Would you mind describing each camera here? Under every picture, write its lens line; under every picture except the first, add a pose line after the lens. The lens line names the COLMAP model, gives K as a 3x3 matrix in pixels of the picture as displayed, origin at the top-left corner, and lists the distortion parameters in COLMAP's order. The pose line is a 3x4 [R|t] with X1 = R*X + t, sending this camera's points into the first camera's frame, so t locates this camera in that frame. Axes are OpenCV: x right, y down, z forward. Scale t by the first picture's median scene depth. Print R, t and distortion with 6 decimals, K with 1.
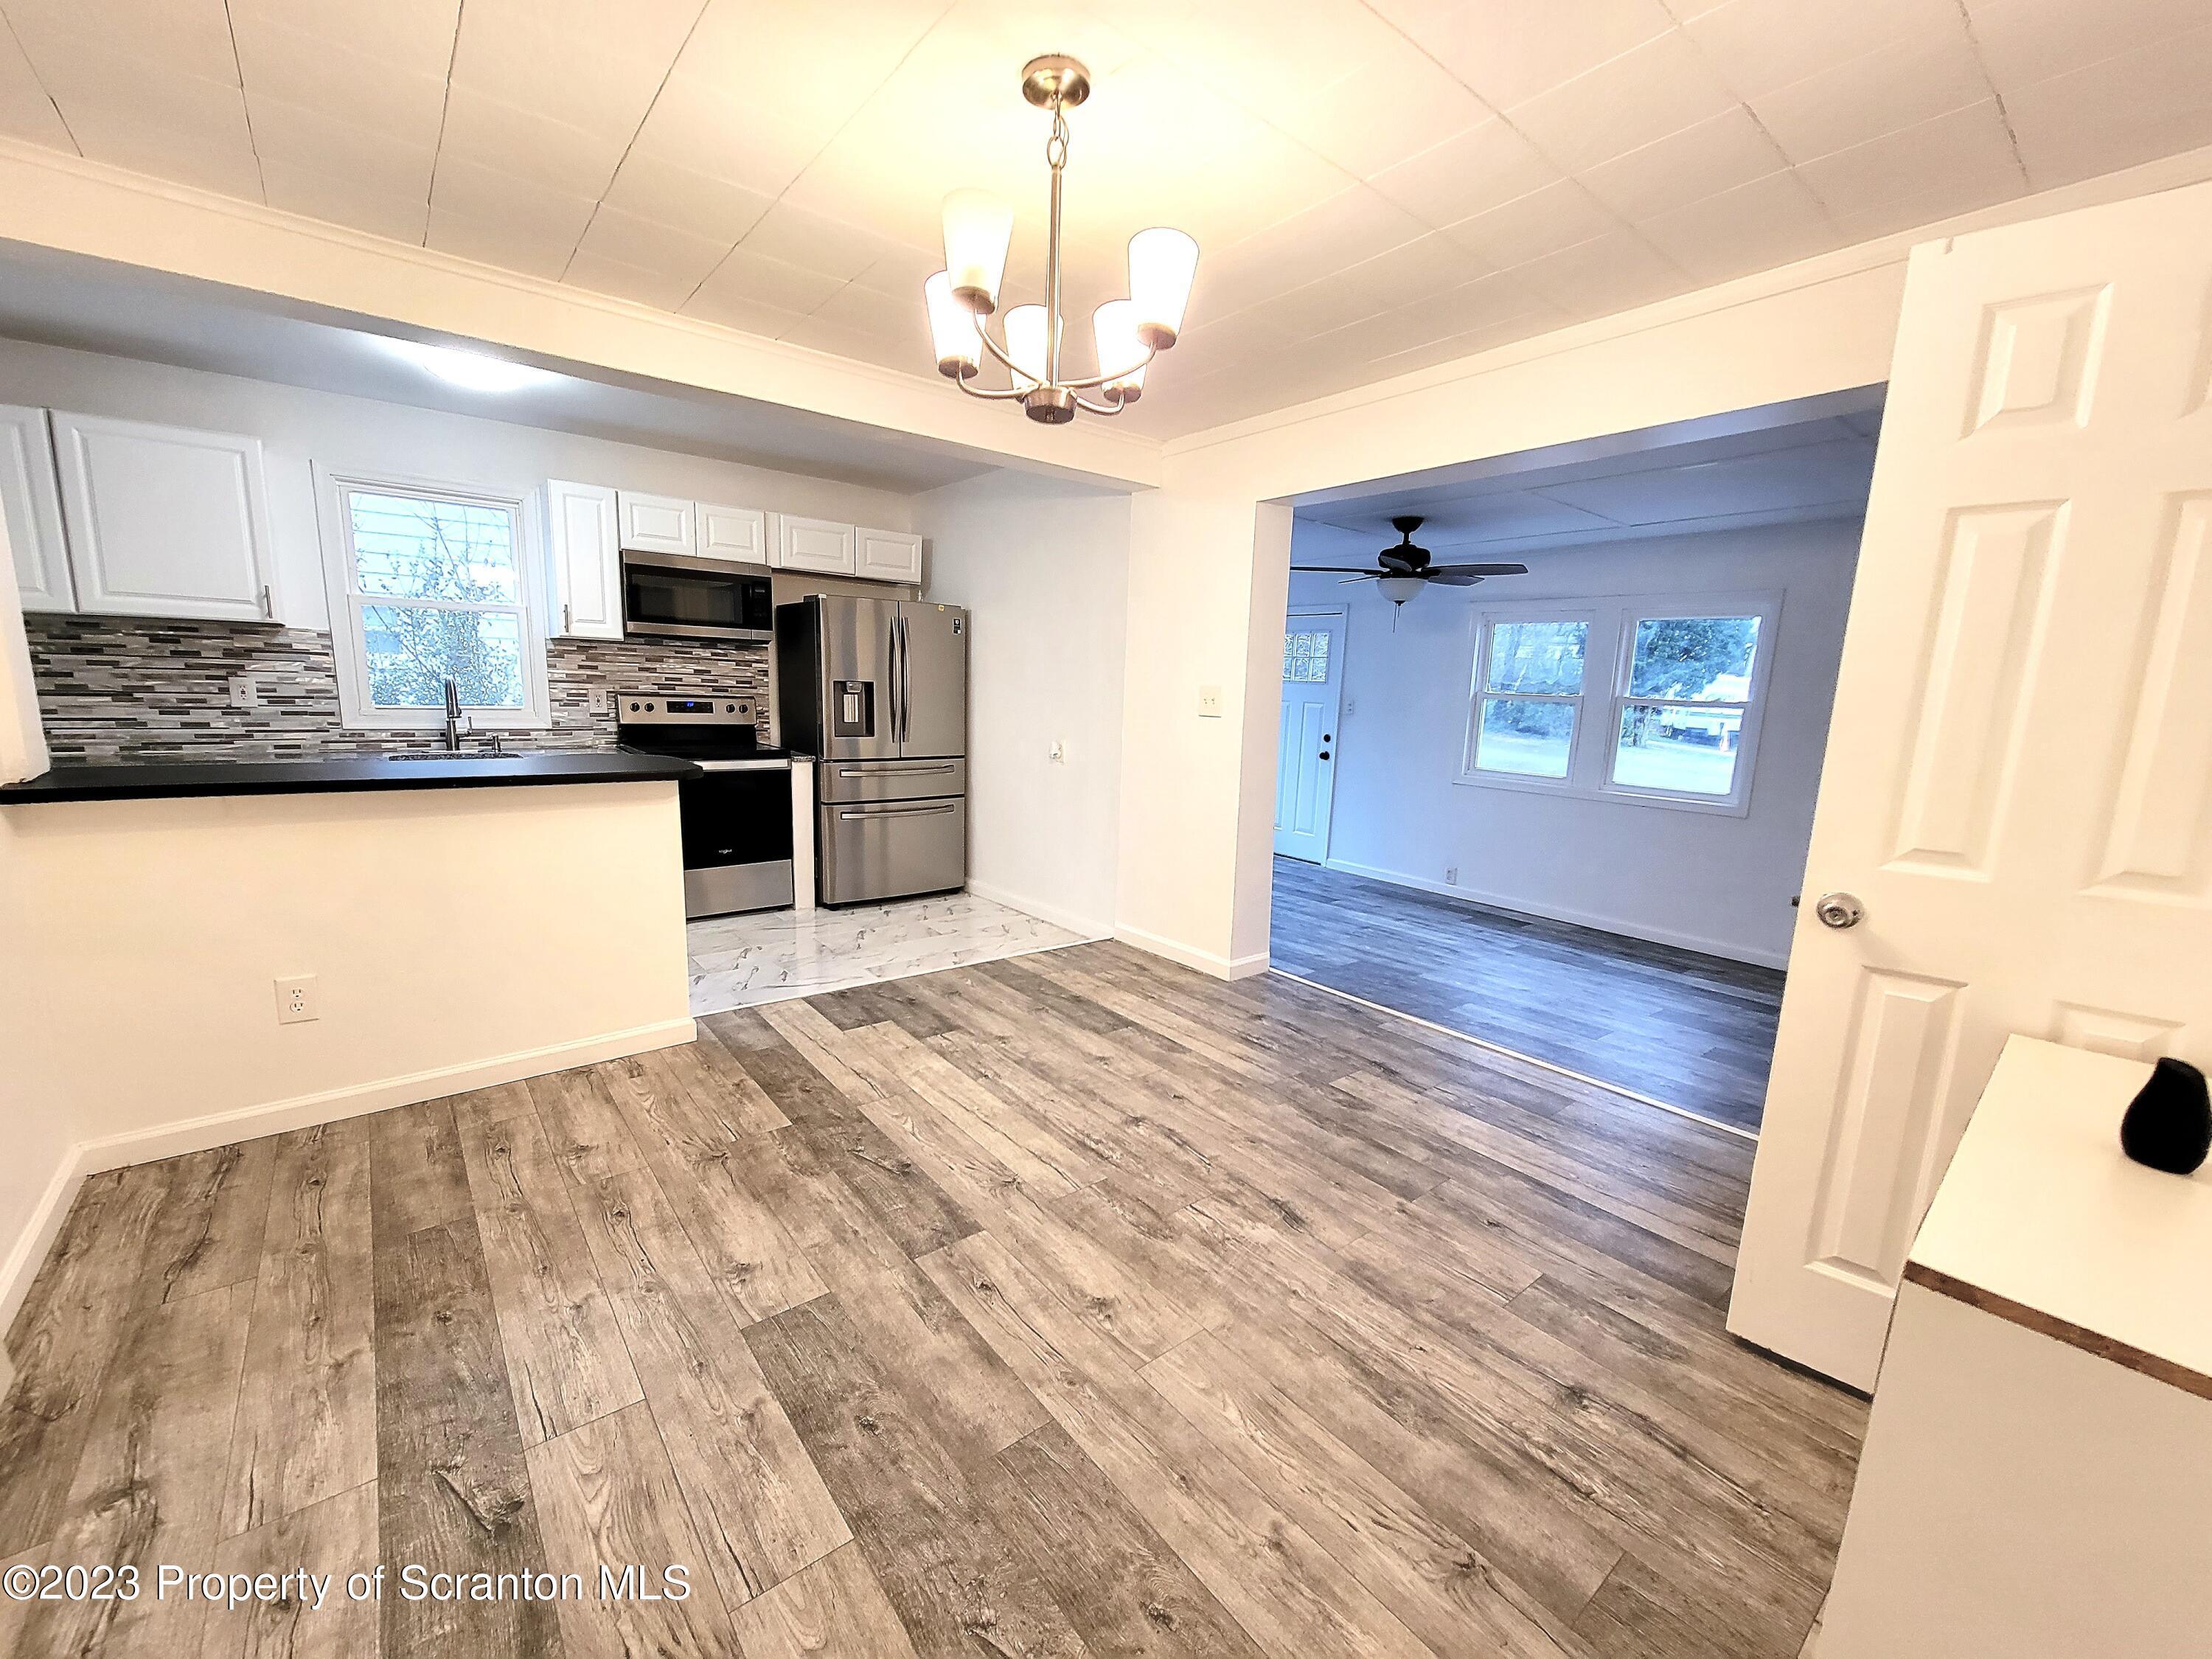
lens RADIAL K [[901.9, 0, 1095.5], [0, 901.9, 830.0], [0, 0, 1]] dist [-0.007304, 0.000321]
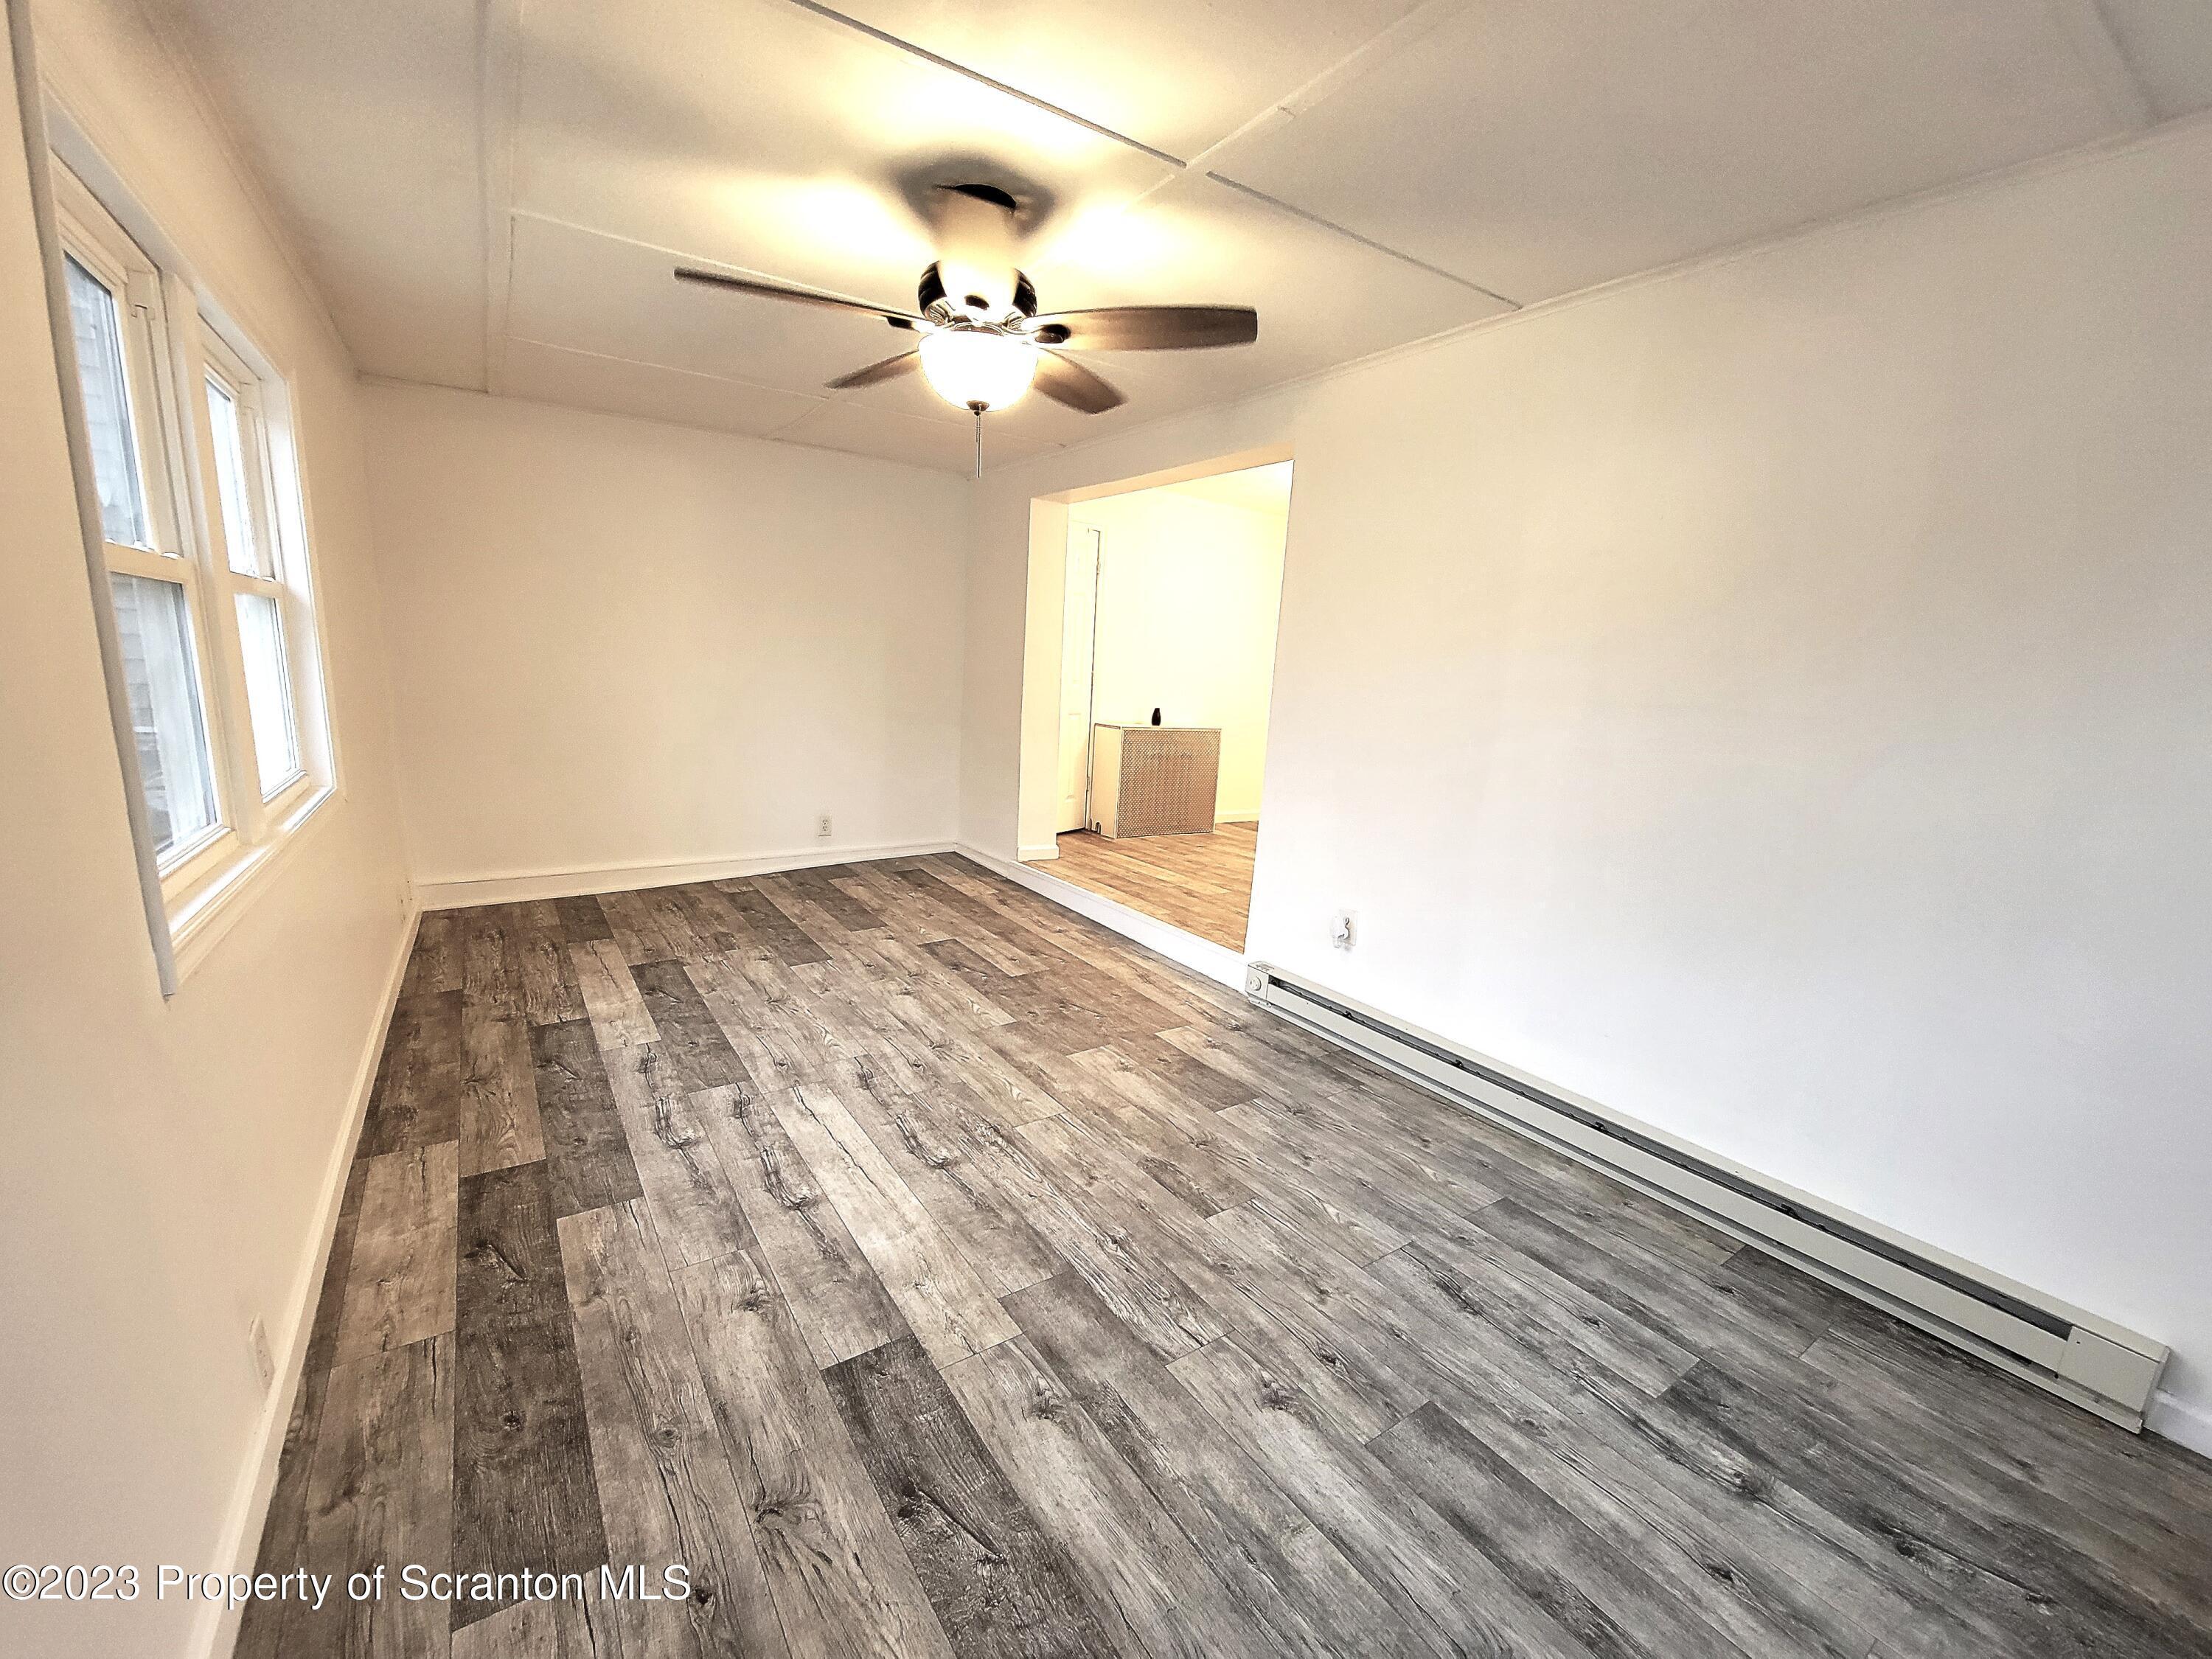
lens RADIAL K [[901.9, 0, 1105.8], [0, 901.9, 836.8], [0, 0, 1]] dist [-0.007304, 0.000321]
pose [[-0.993046, -0.098563, 0.064374, 0.301974], [-0.069533, 0.932329, 0.354863, -0.287404], [-0.094994, 0.347919, -0.932700, 1.938455]]
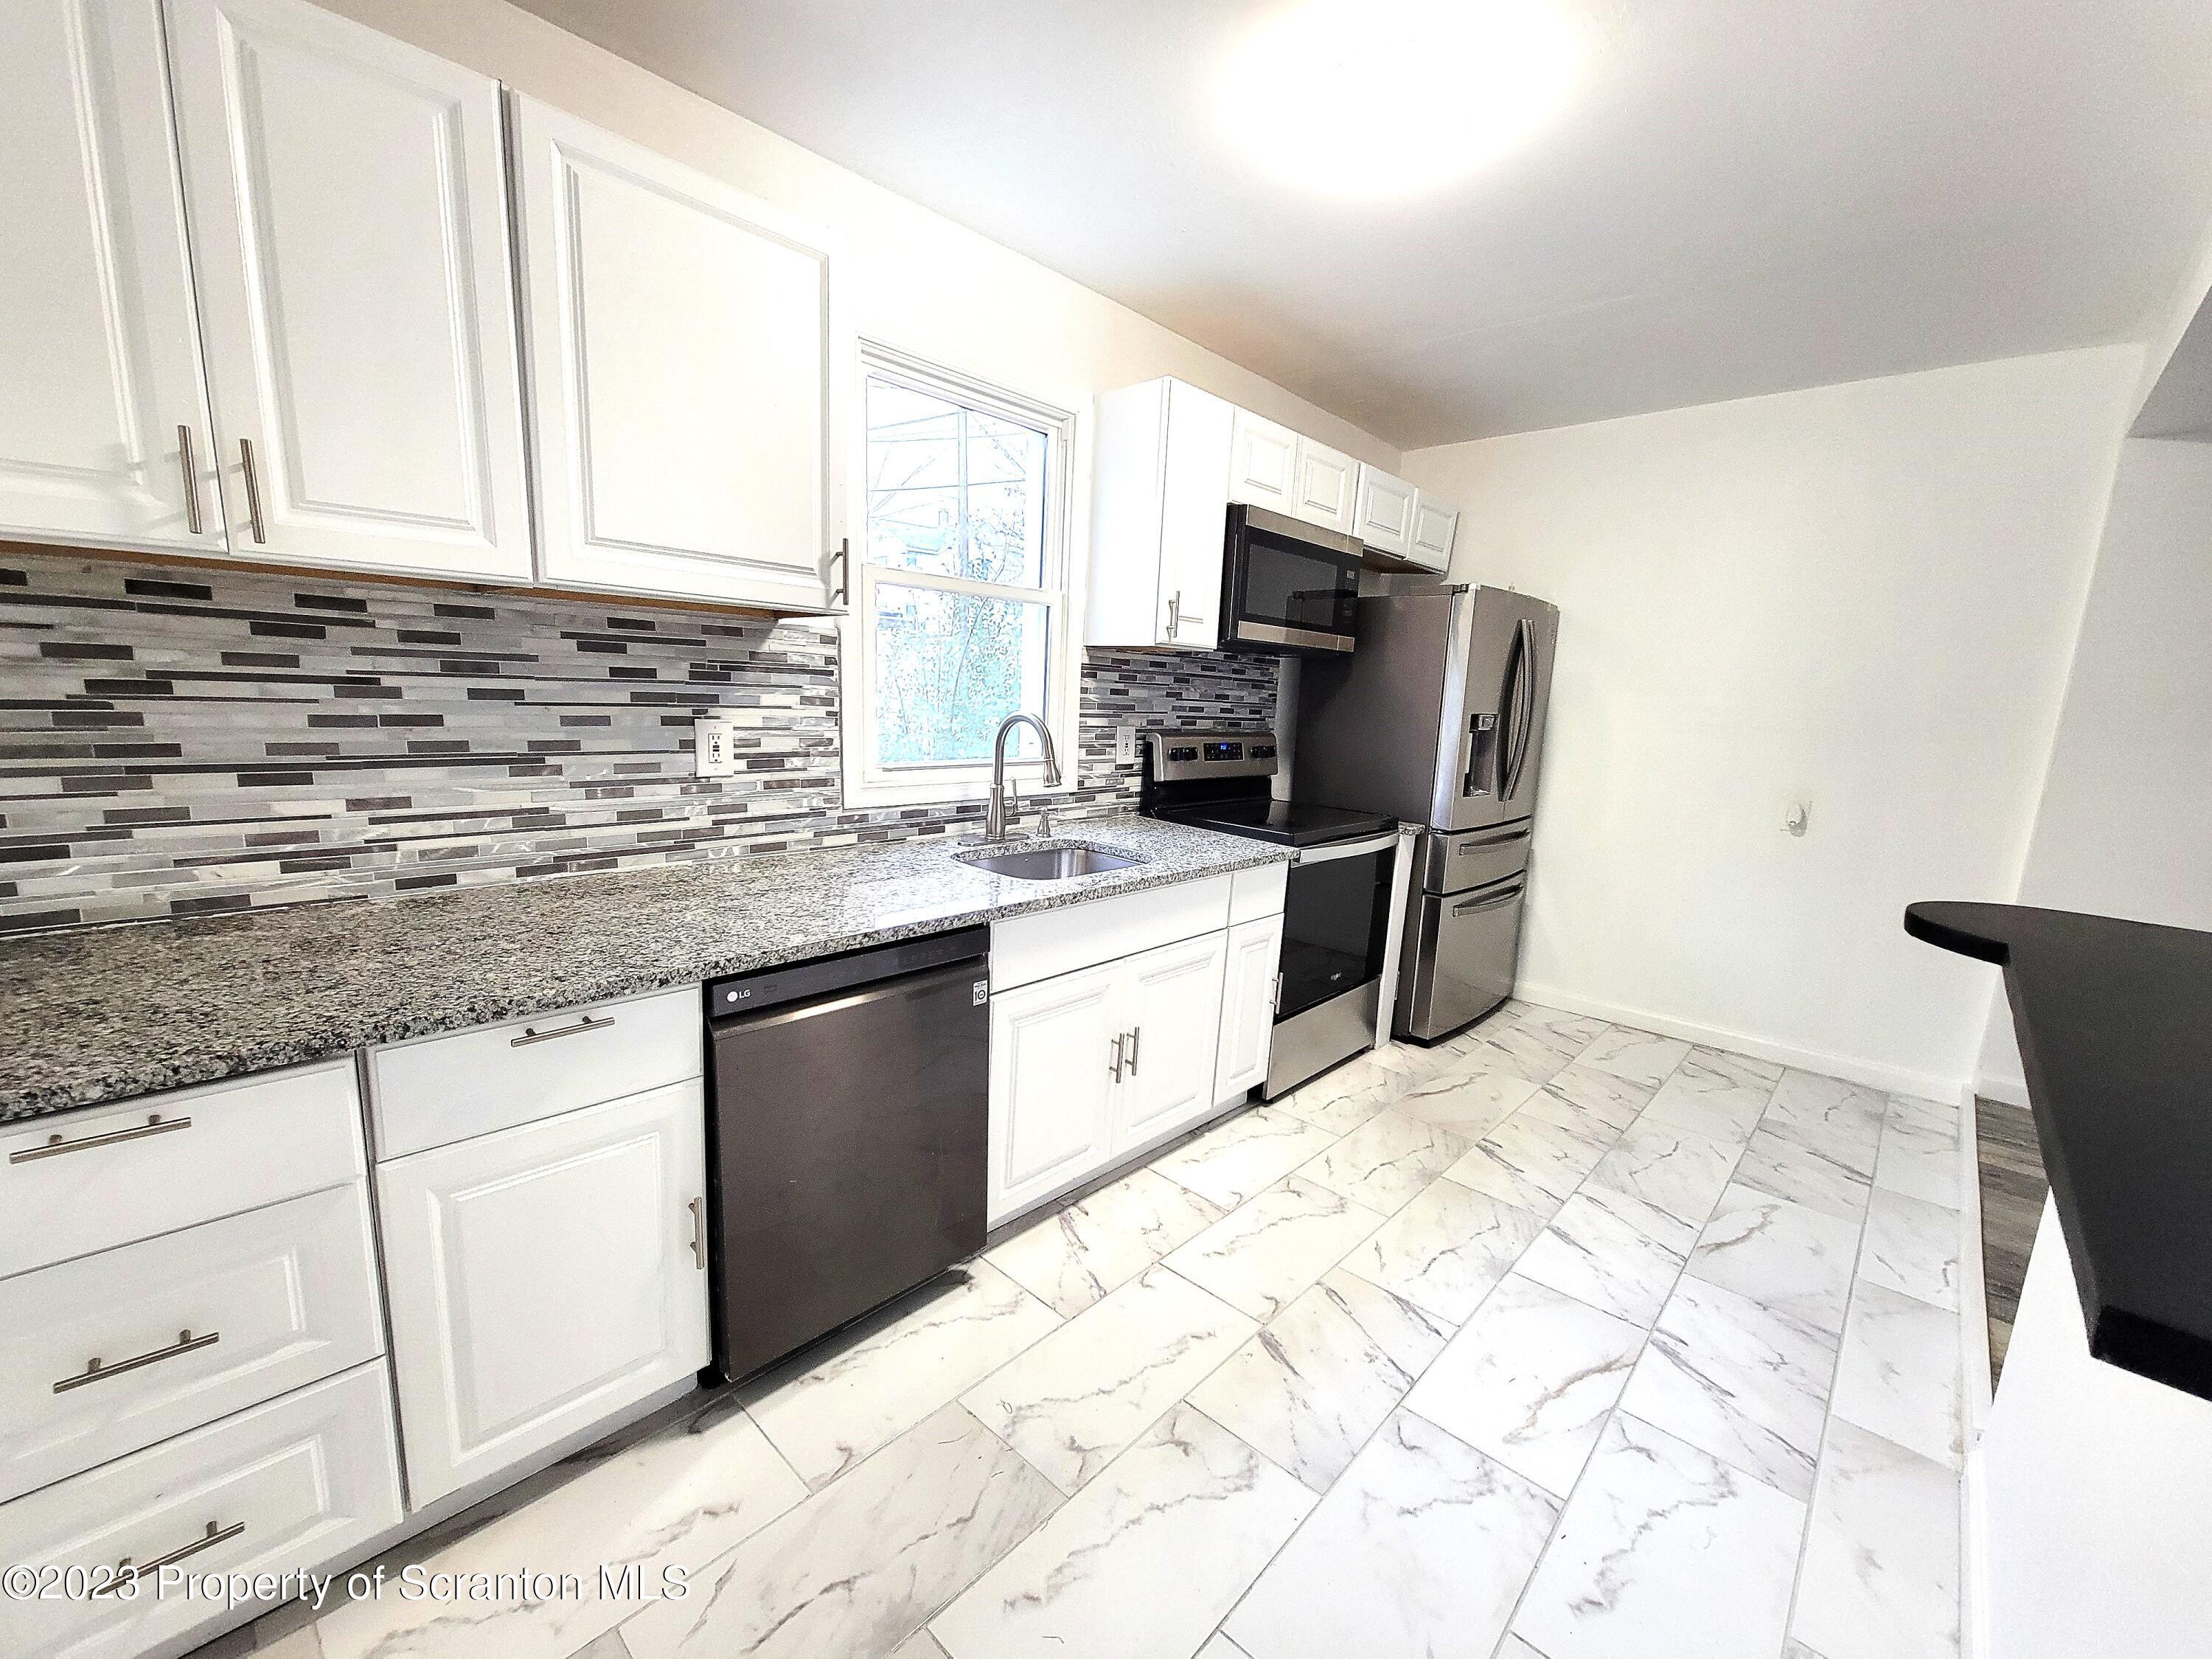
lens RADIAL K [[901.9, 0, 1110.0], [0, 901.9, 844.8], [0, 0, 1]] dist [-0.007304, 0.000321]
pose [[0.989664, -0.016093, 0.142500, -0.851269], [0.013371, 0.999710, 0.020042, -0.112186], [-0.142781, -0.017930, 0.989592, 0.485026]]
